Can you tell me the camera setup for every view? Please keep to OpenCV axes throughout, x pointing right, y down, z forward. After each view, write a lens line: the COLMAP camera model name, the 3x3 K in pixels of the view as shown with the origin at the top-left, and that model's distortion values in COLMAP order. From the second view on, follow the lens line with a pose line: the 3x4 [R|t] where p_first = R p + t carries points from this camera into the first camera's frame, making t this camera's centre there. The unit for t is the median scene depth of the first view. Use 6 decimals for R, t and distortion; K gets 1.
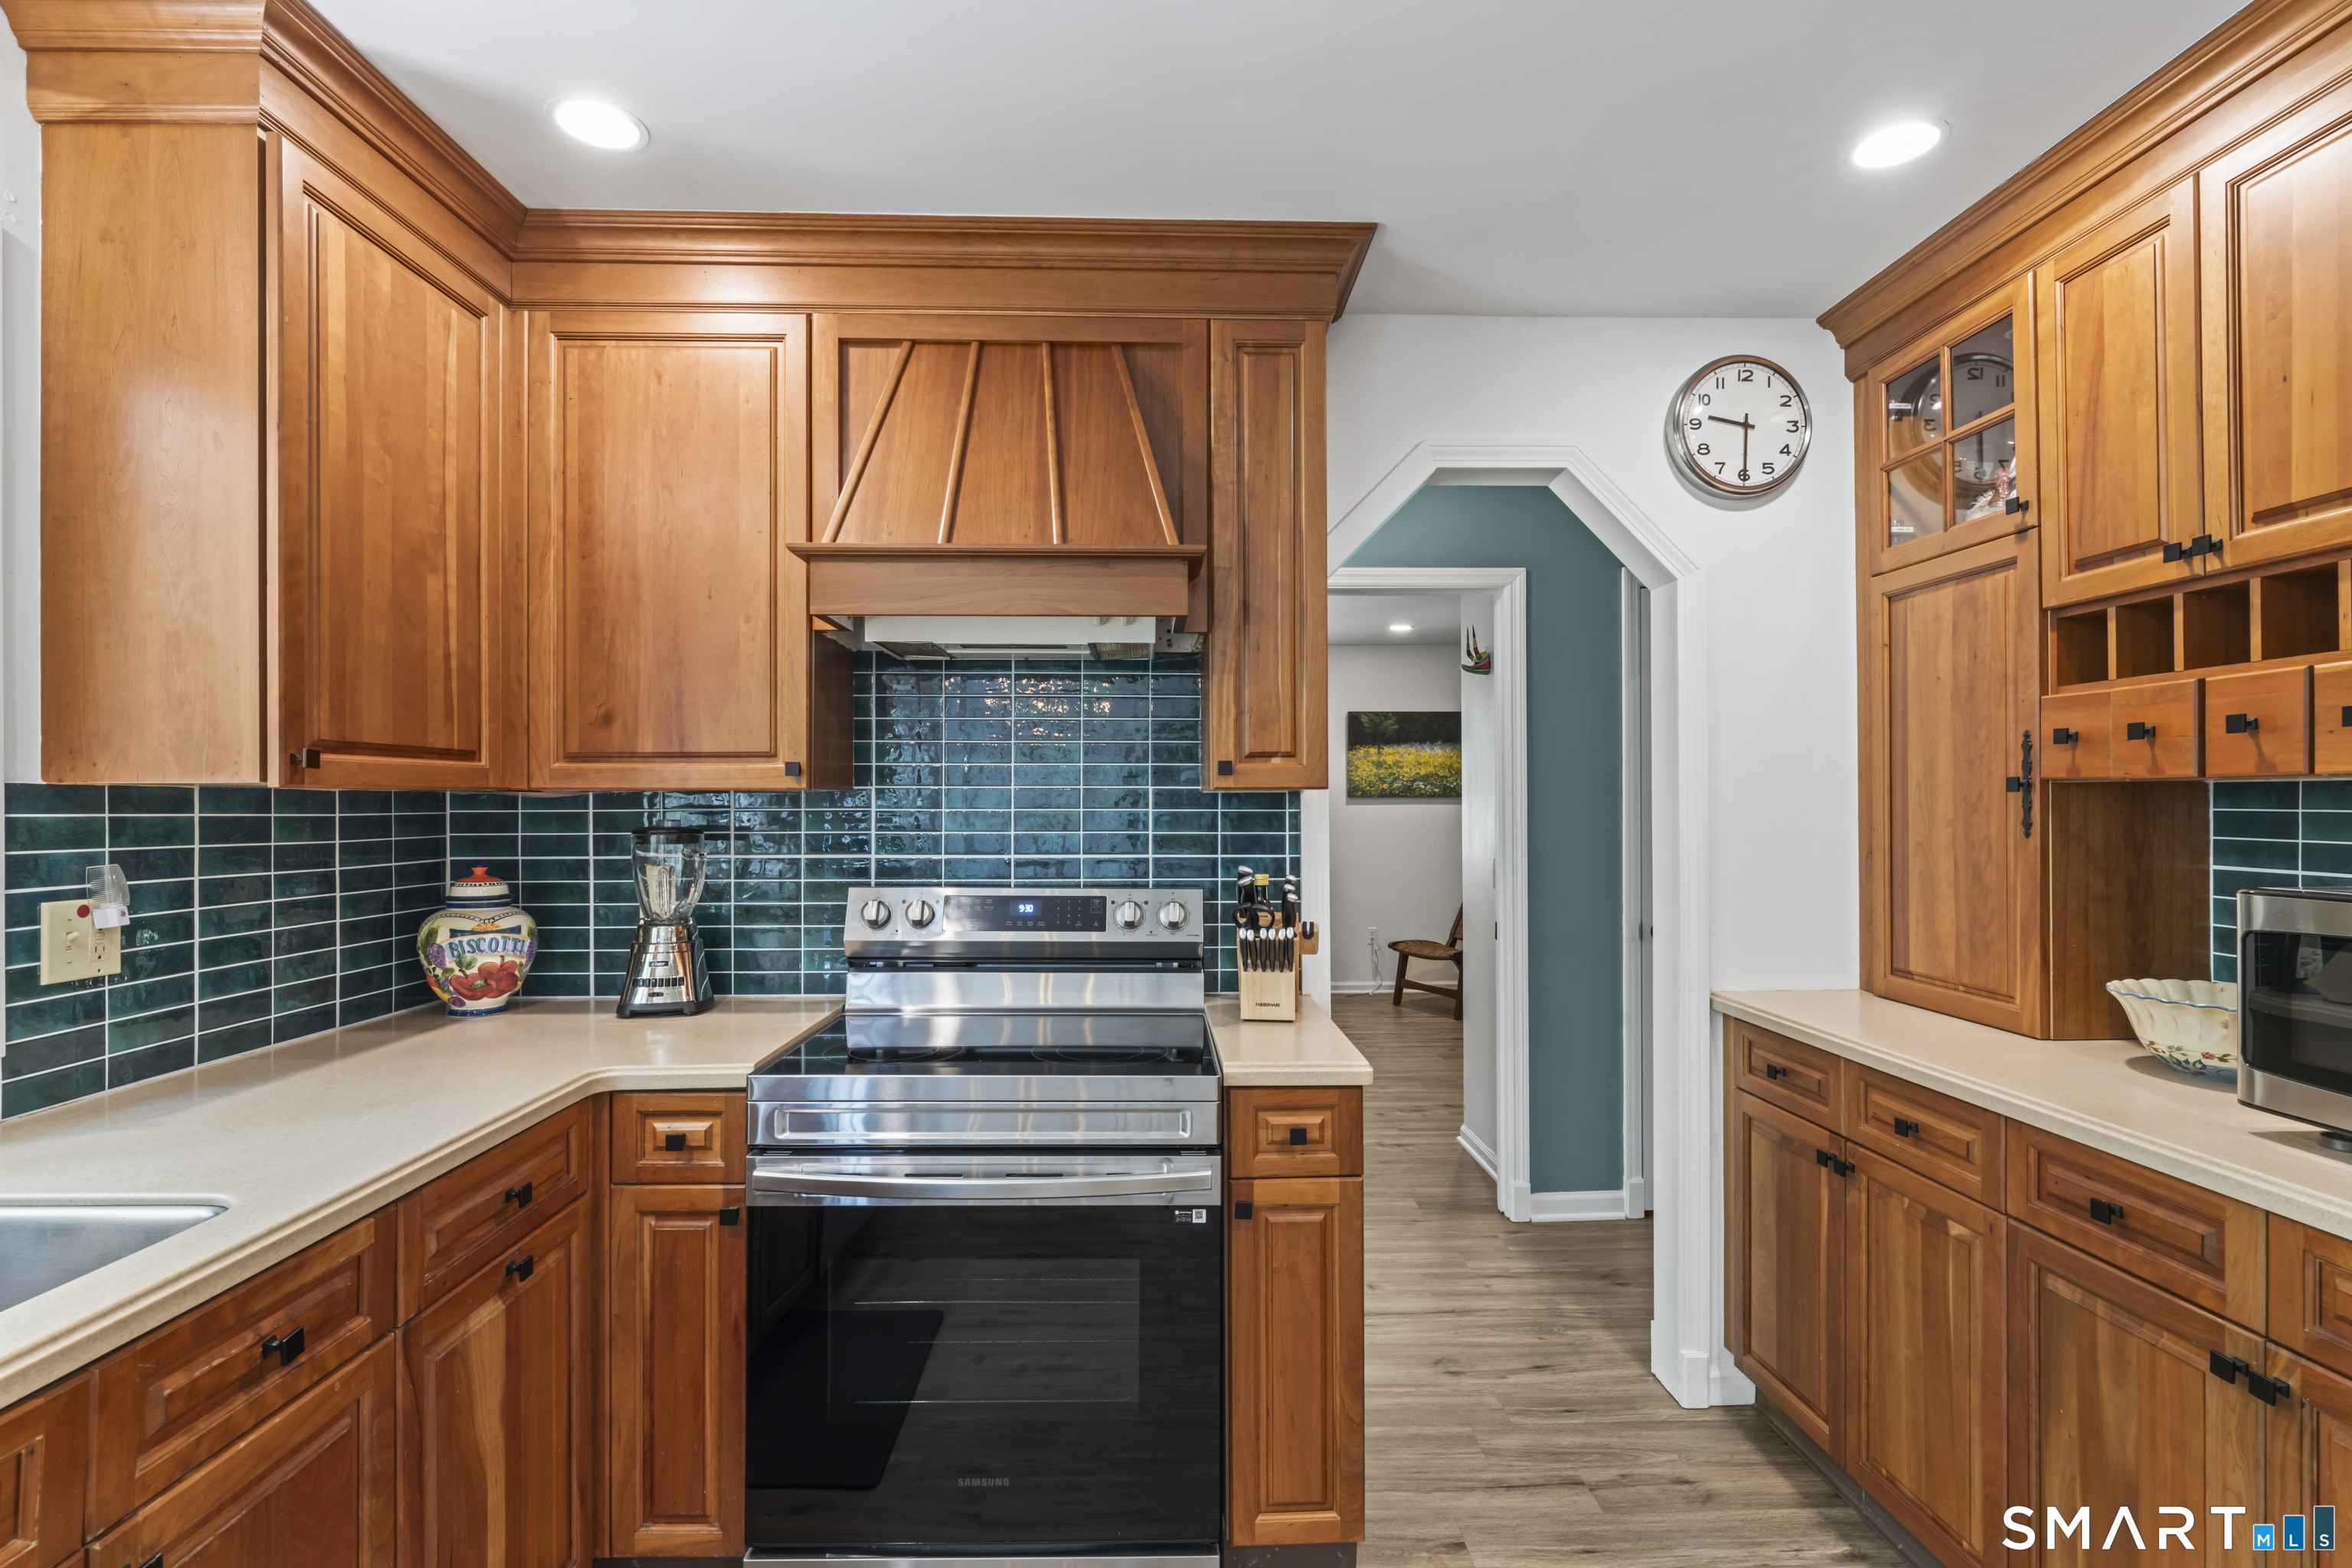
lens RADIAL K [[1095.6, 0, 1176.0], [0, 1095.6, 784.0], [0, 0, 1]] dist [-0.001233, -0.000152]
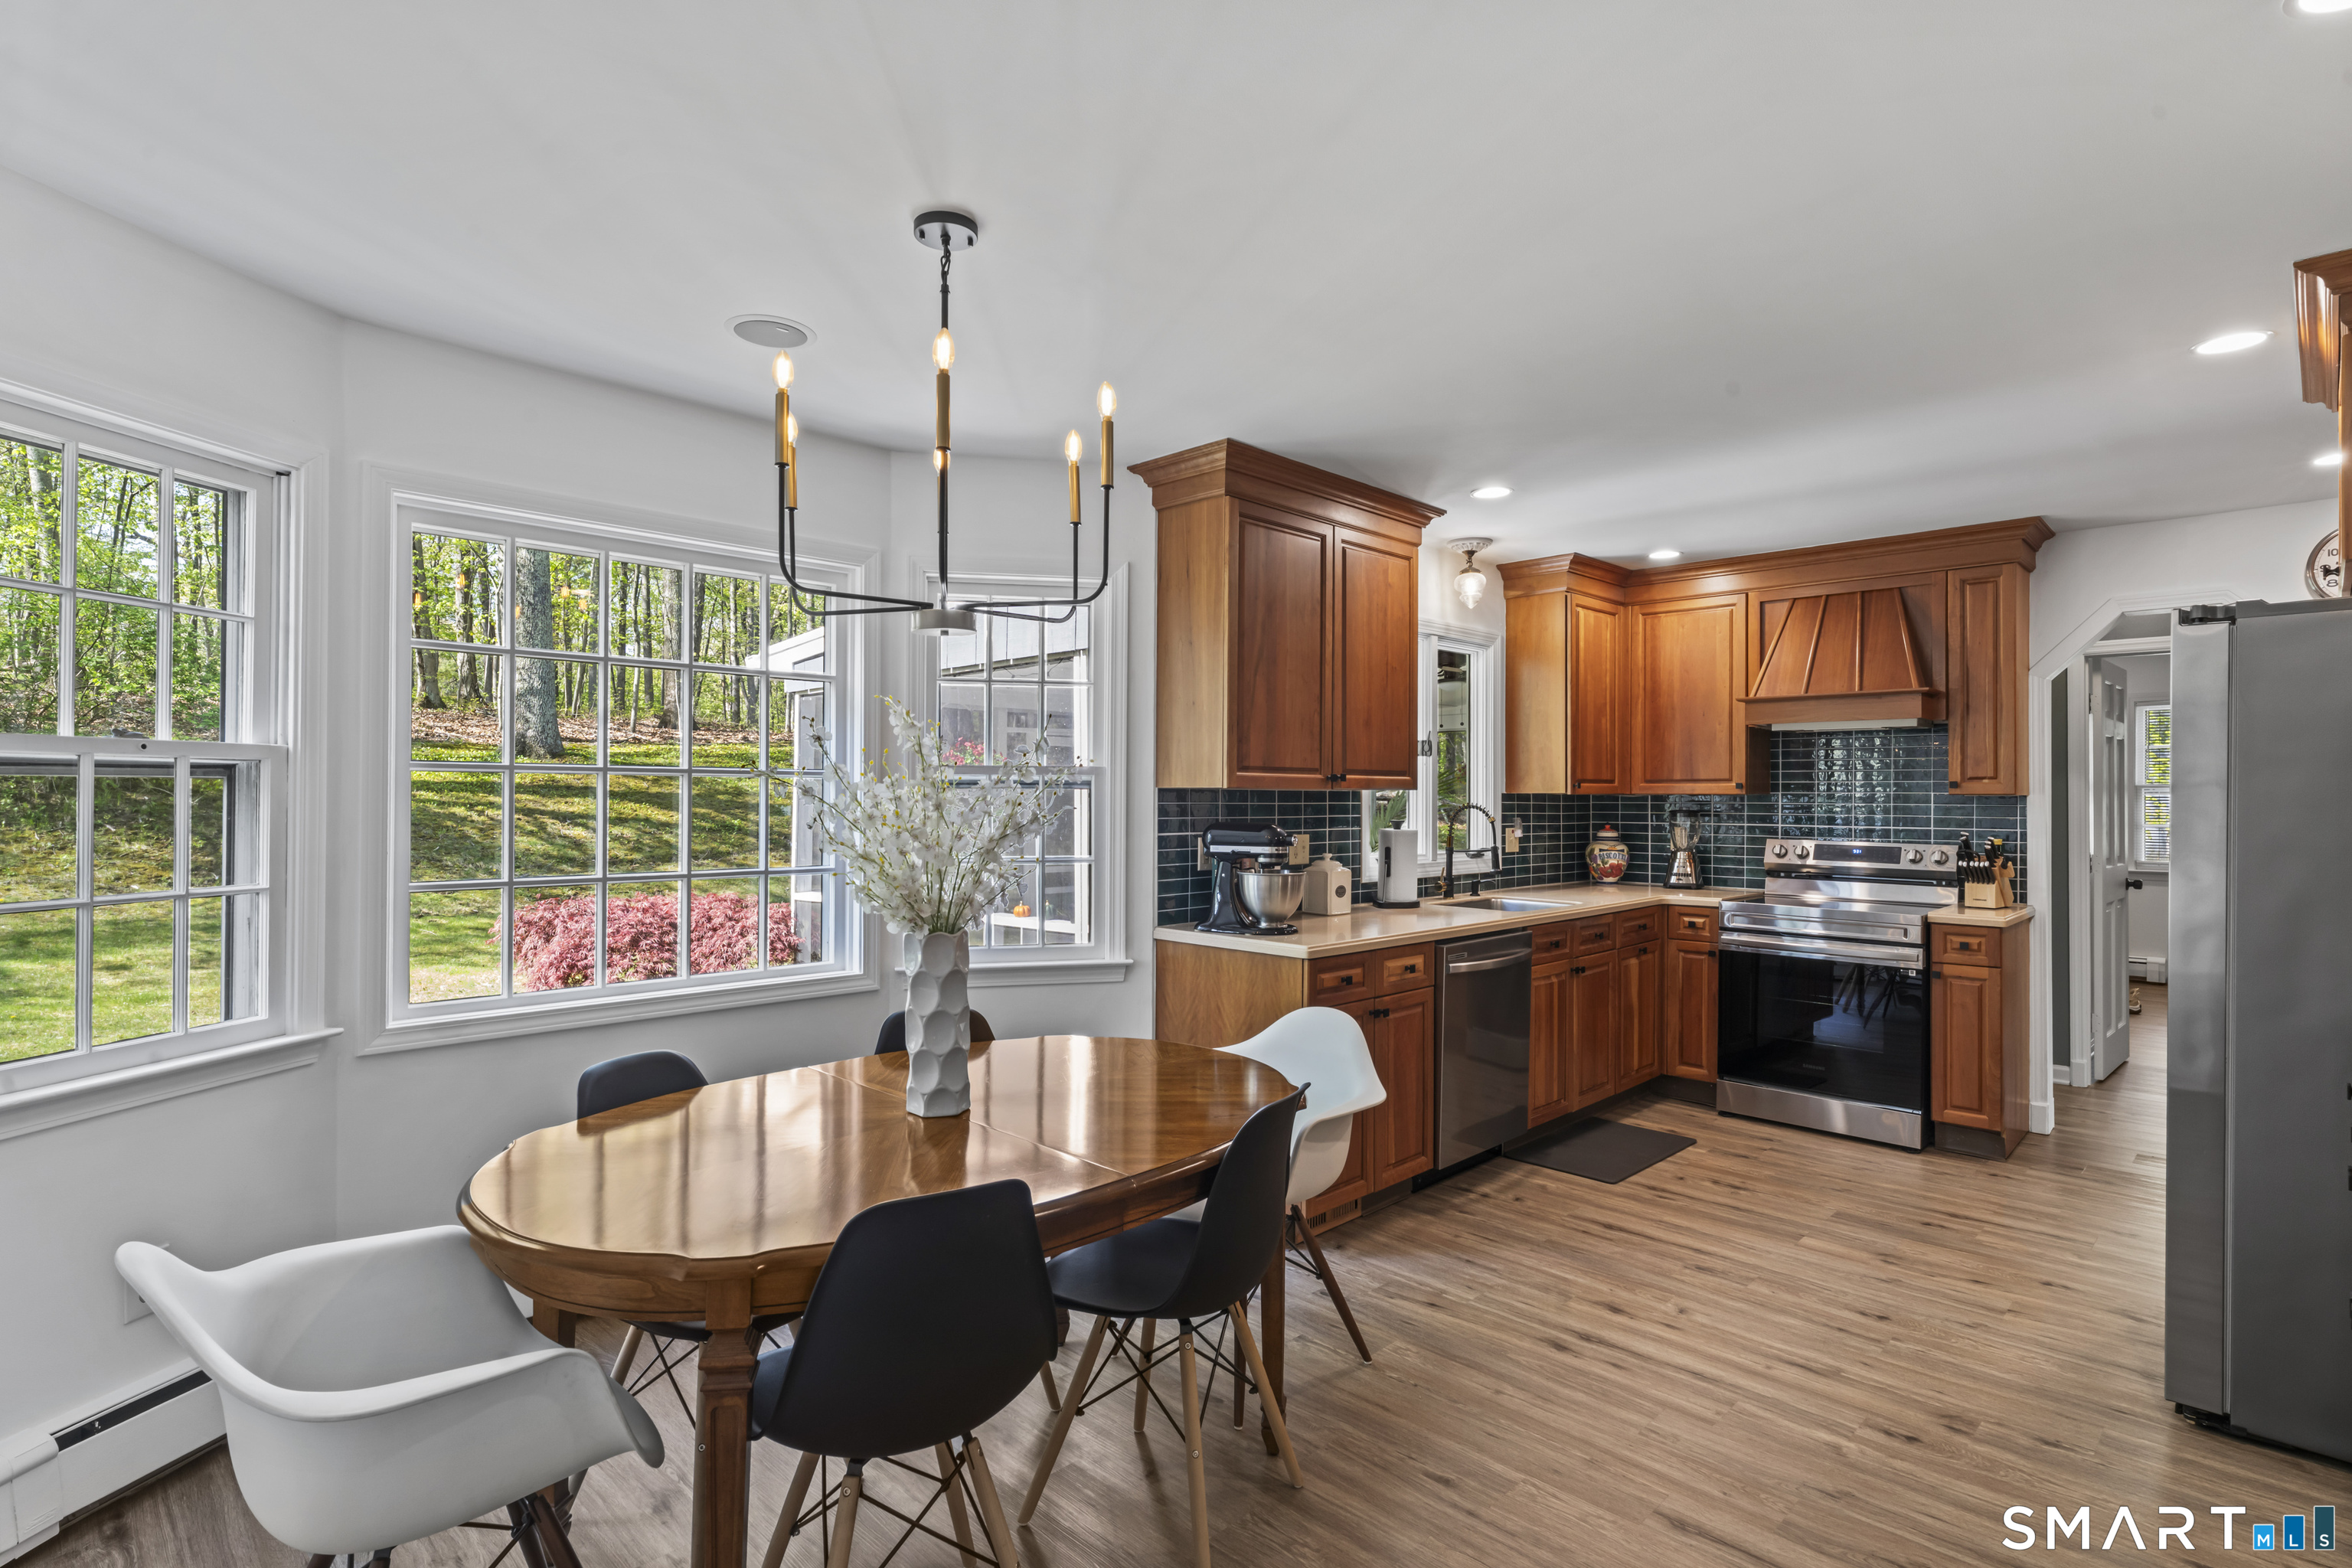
lens RADIAL K [[1152.9, 0, 1173.8], [0, 1152.9, 807.4], [0, 0, 1]] dist [-0.000182, -0.000271]
pose [[0.686957, 0.011247, -0.726611, 0.621909], [0.006986, 0.999732, 0.022080, -0.030407], [0.726665, -0.020244, 0.686694, -1.600671]]
